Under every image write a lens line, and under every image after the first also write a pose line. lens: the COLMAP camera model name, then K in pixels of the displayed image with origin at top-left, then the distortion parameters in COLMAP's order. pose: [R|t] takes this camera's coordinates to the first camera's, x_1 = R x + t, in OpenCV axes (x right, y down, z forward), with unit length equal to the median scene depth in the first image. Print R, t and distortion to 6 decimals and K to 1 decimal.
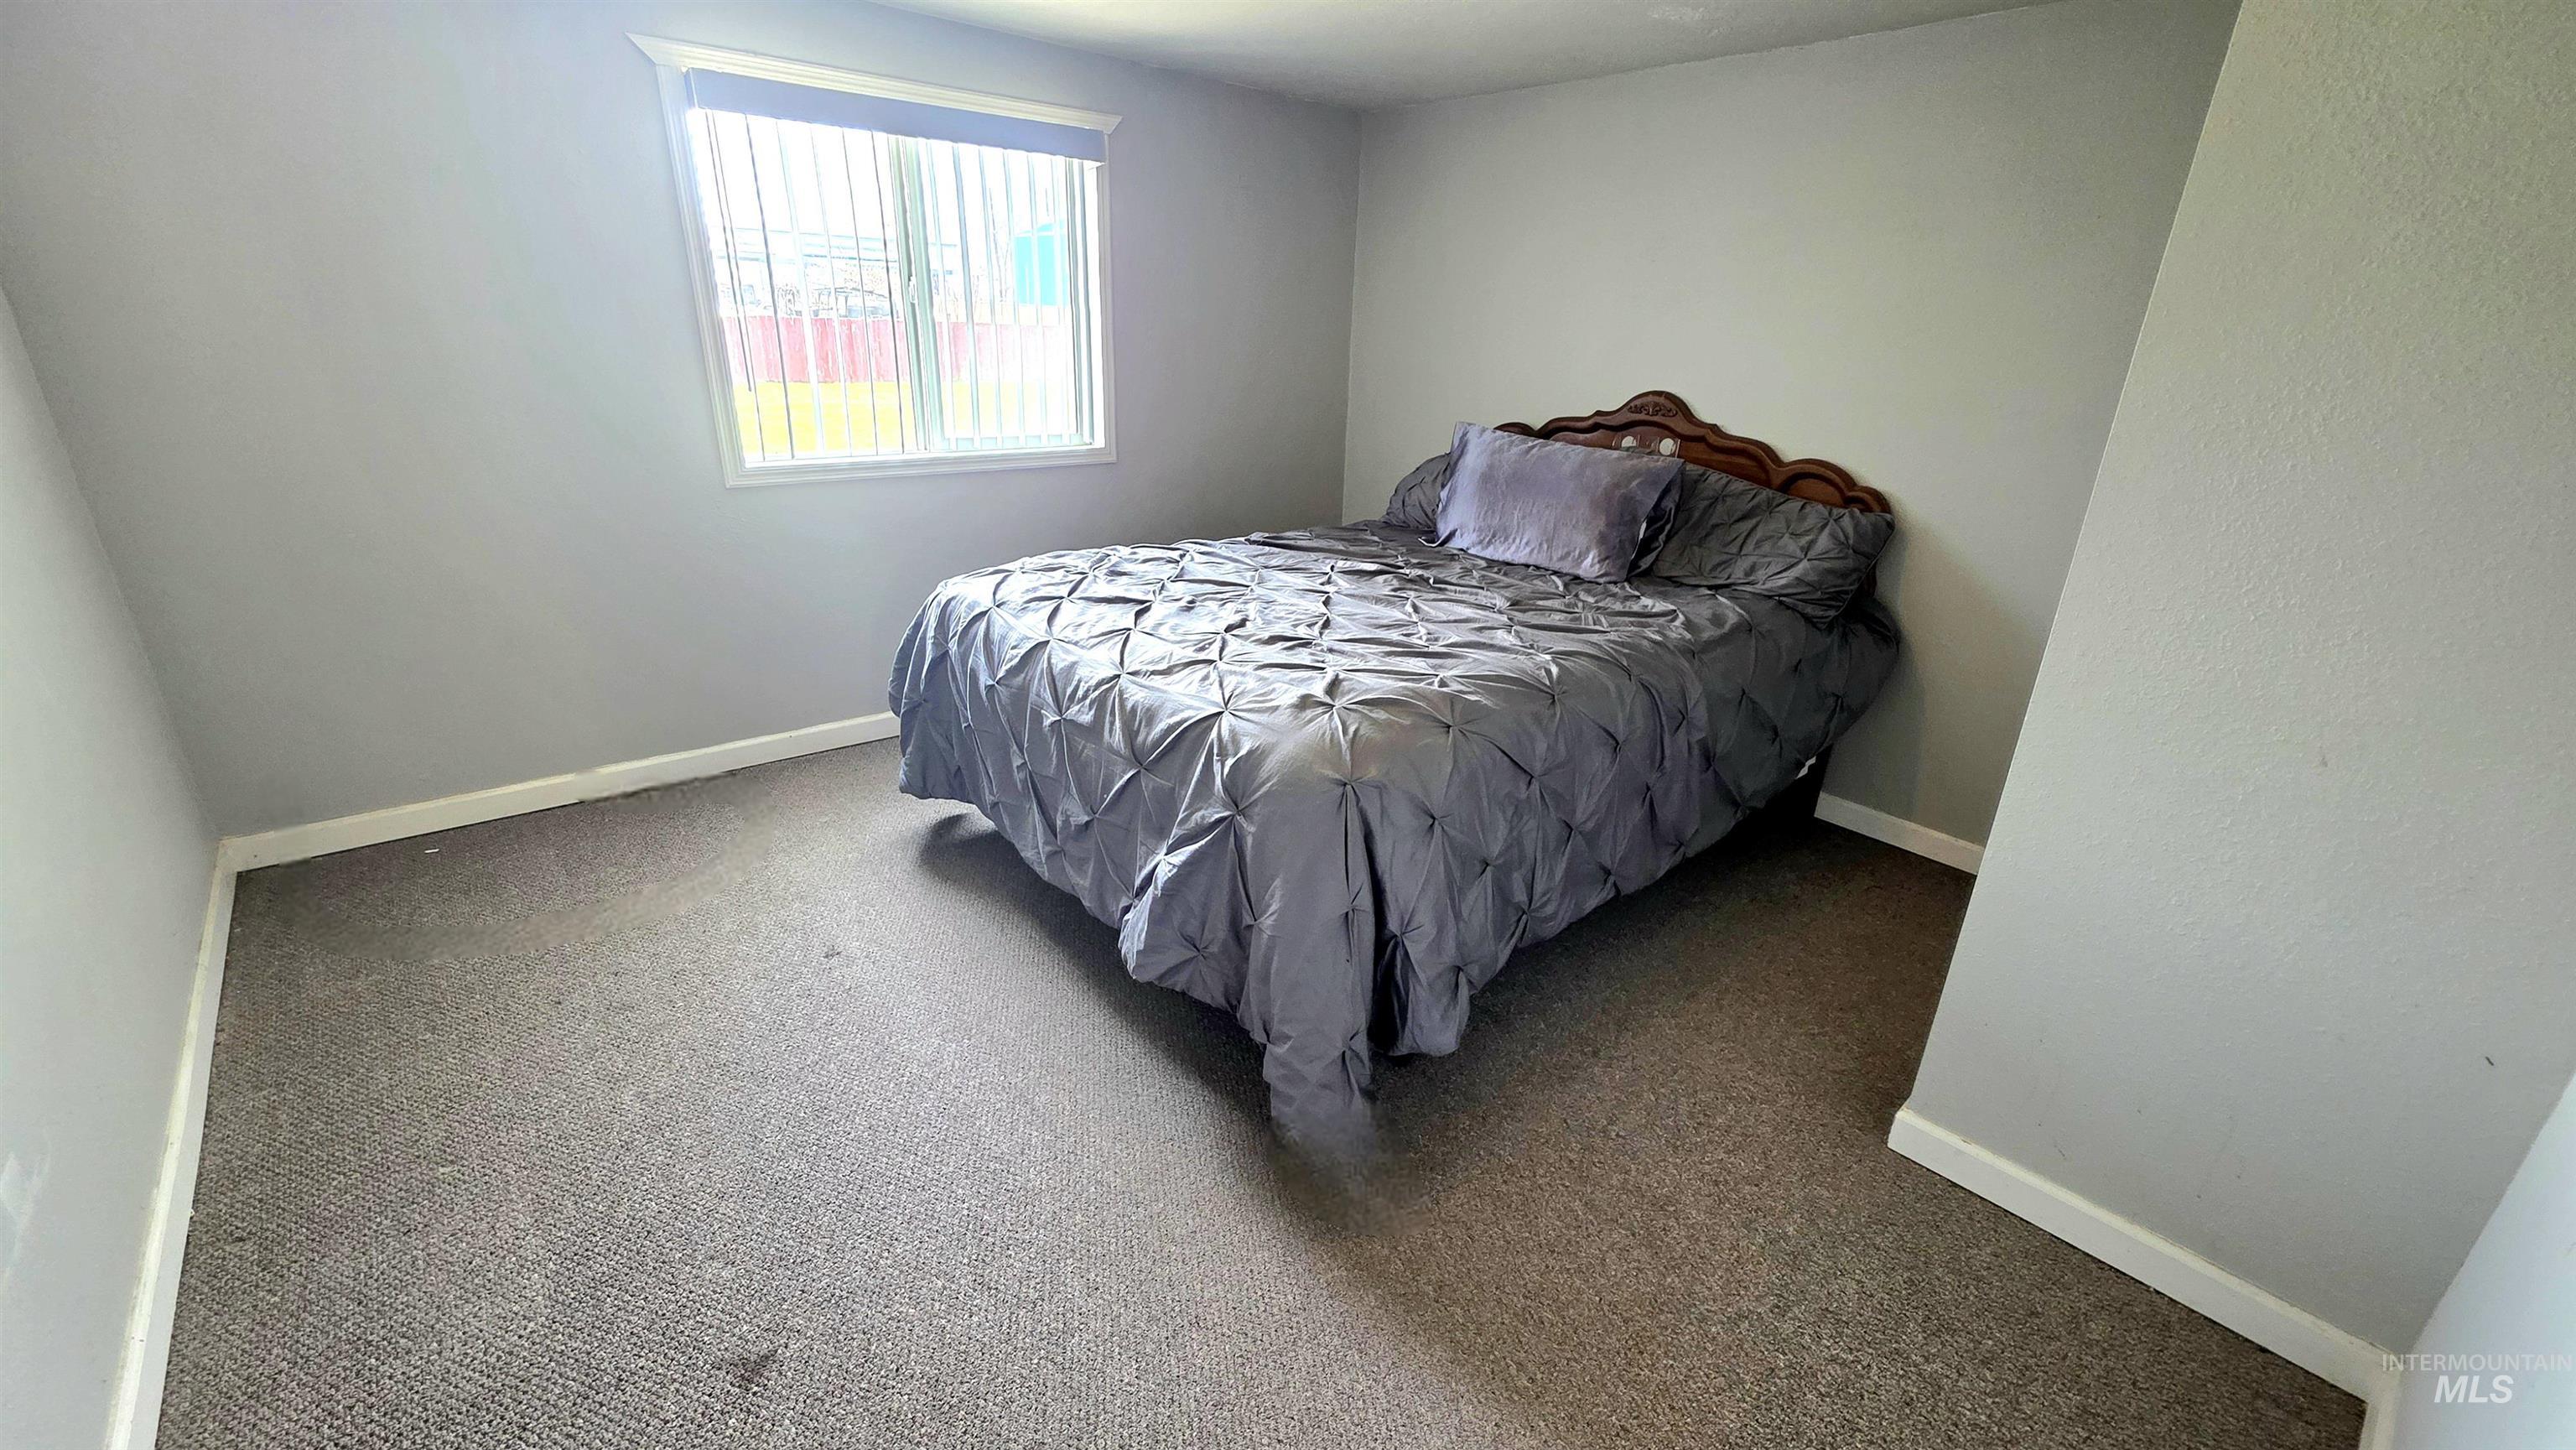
lens RADIAL K [[1033.4, 0, 1288.0], [0, 1033.4, 725.0], [0, 0, 1]] dist [0.007495, 0.000070]
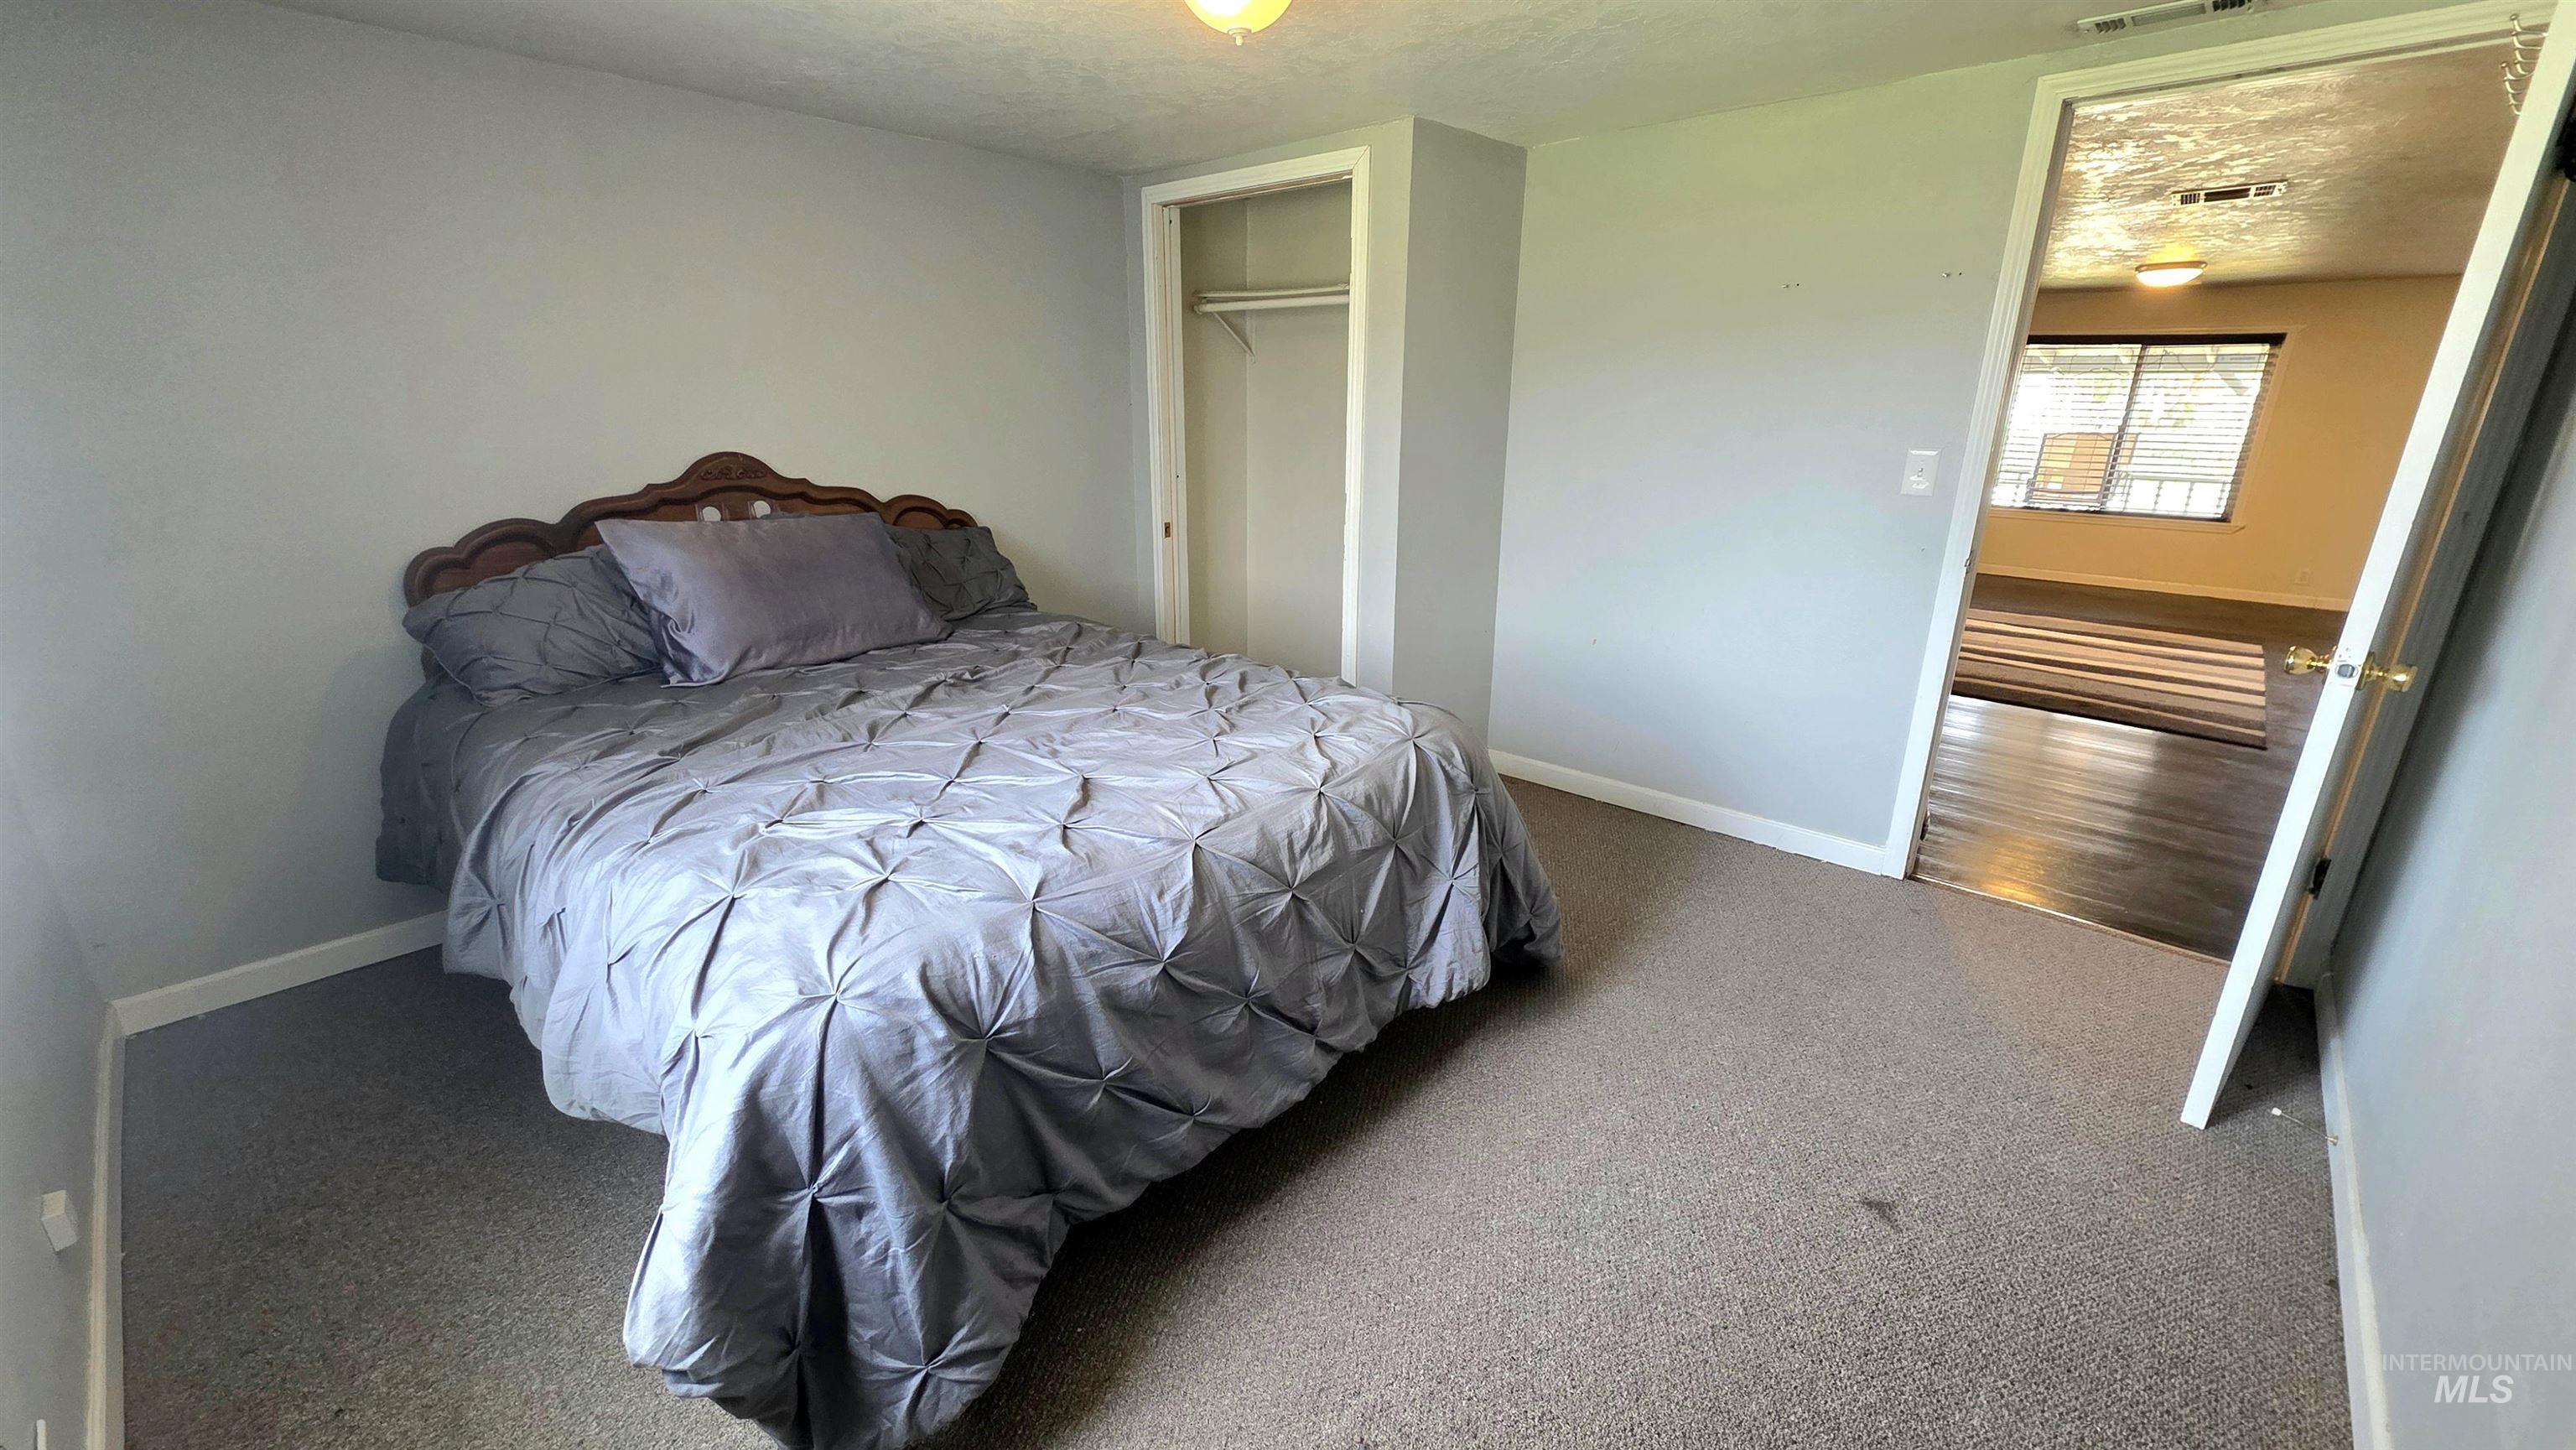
lens RADIAL K [[1033.4, 0, 1288.0], [0, 1033.4, 725.0], [0, 0, 1]] dist [0.007495, 0.000070]
pose [[-0.142877, -0.335850, 0.931016, -0.633959], [0.346633, 0.864110, 0.364910, -0.282924], [-0.927055, 0.374859, -0.007045, 0.658595]]
